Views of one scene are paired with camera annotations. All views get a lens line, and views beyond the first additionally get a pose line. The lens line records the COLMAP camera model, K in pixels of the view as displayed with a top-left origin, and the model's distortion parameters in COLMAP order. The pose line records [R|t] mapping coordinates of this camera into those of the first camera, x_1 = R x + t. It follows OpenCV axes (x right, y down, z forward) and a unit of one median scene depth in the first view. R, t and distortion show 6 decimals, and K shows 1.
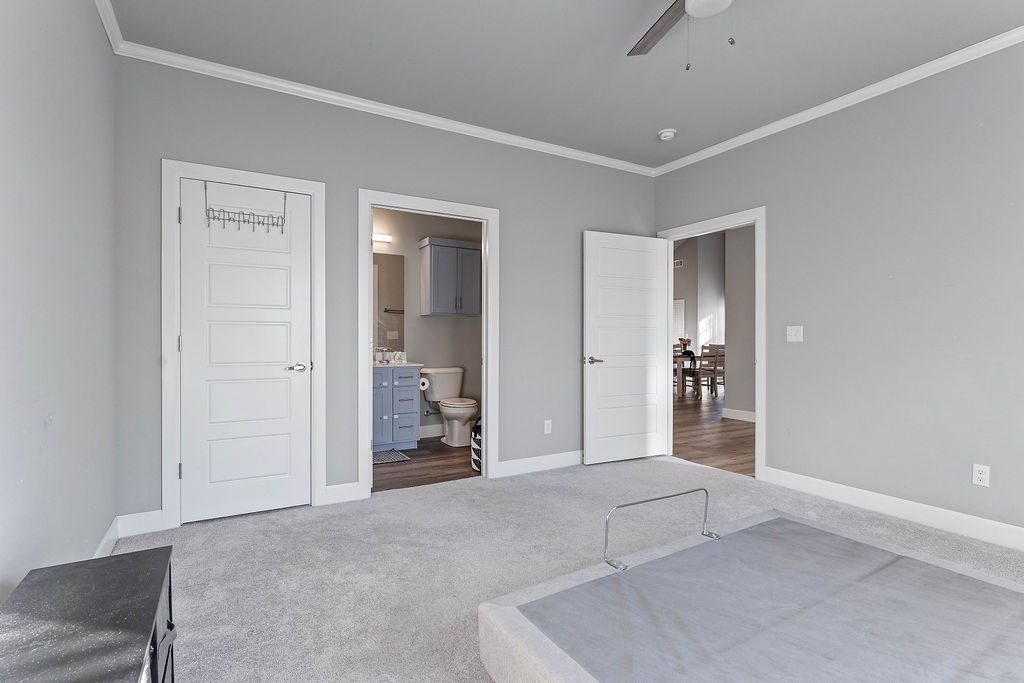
lens RADIAL K [[487.3, 0, 512.7], [0, 487.3, 341.6], [0, 0, 1]] dist [-0.000137, -0.000005]
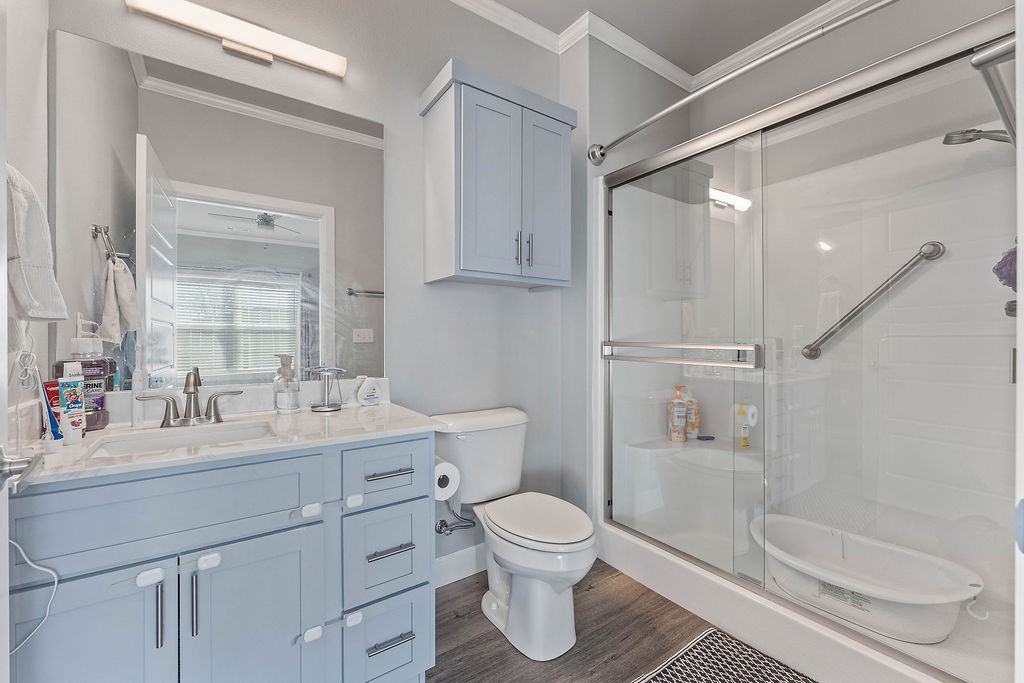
lens RADIAL K [[414.3, 0, 508.3], [0, 414.3, 342.2], [0, 0, 1]] dist [-0.001331, 0.000856]
pose [[0.997331, -0.002738, 0.072968, -0.153110], [0.003006, 0.999989, -0.003565, -0.003871], [-0.072957, 0.003775, 0.997328, 0.687127]]
